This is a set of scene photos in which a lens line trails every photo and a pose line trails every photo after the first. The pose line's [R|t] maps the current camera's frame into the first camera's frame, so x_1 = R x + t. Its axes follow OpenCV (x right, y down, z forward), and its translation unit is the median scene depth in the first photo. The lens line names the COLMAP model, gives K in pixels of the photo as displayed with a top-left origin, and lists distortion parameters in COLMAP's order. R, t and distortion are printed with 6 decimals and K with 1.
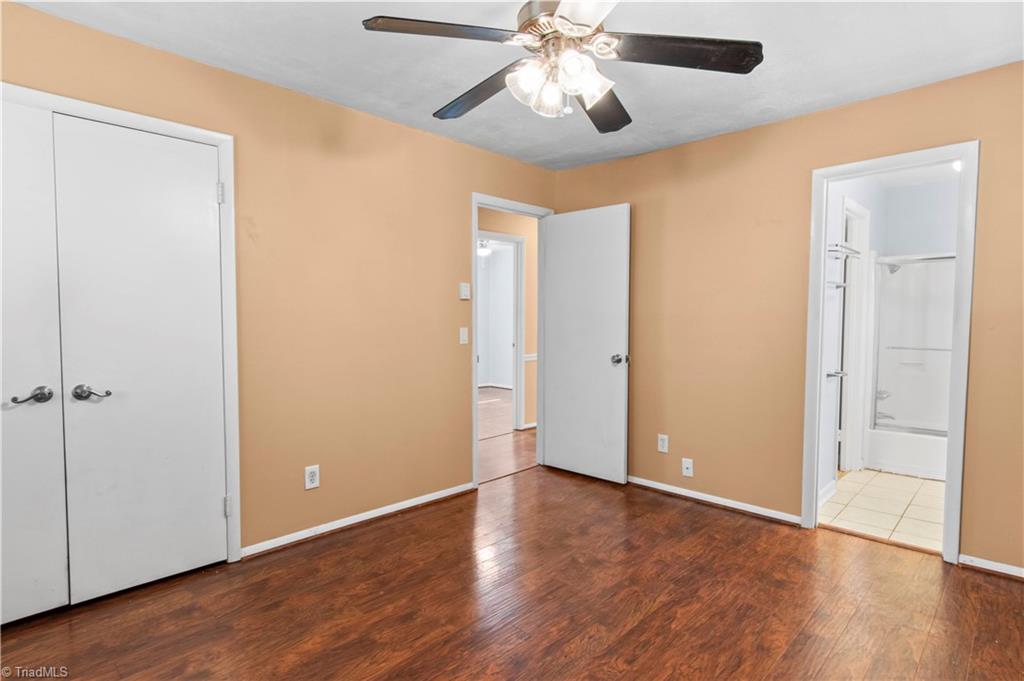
lens RADIAL K [[552.9, 0, 510.8], [0, 552.9, 342.6], [0, 0, 1]] dist [0.011283, -0.003775]
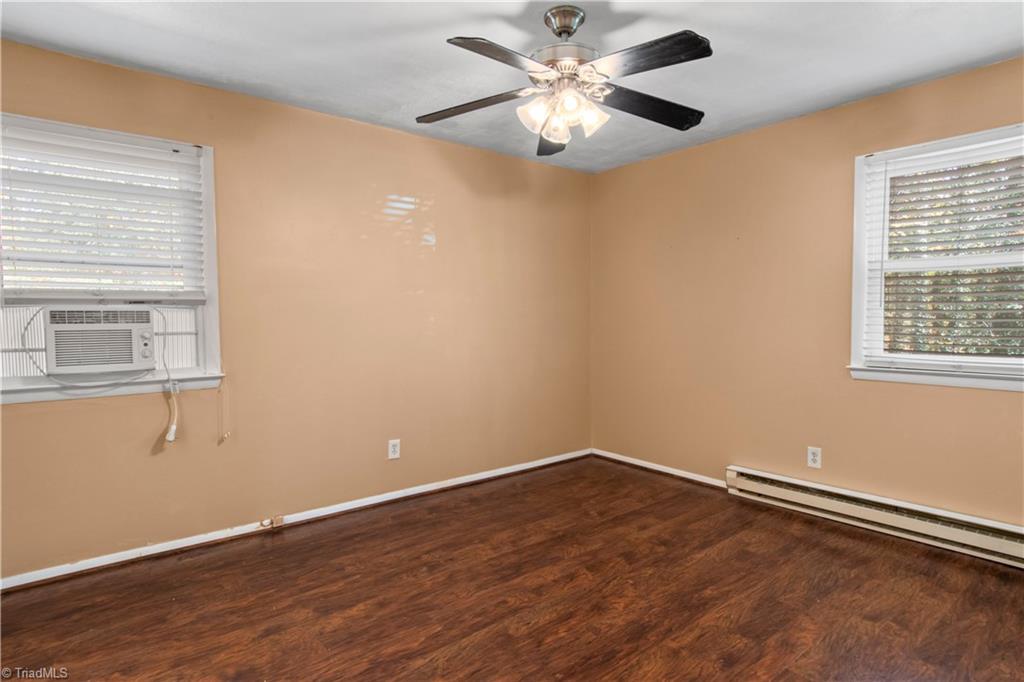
lens RADIAL K [[552.9, 0, 510.0], [0, 552.9, 339.0], [0, 0, 1]] dist [0.011283, -0.003775]
pose [[-0.991483, -0.002864, 0.130203, 0.043233], [0.009087, 0.995801, 0.091097, -0.089030], [-0.129917, 0.091504, -0.987294, 1.951115]]
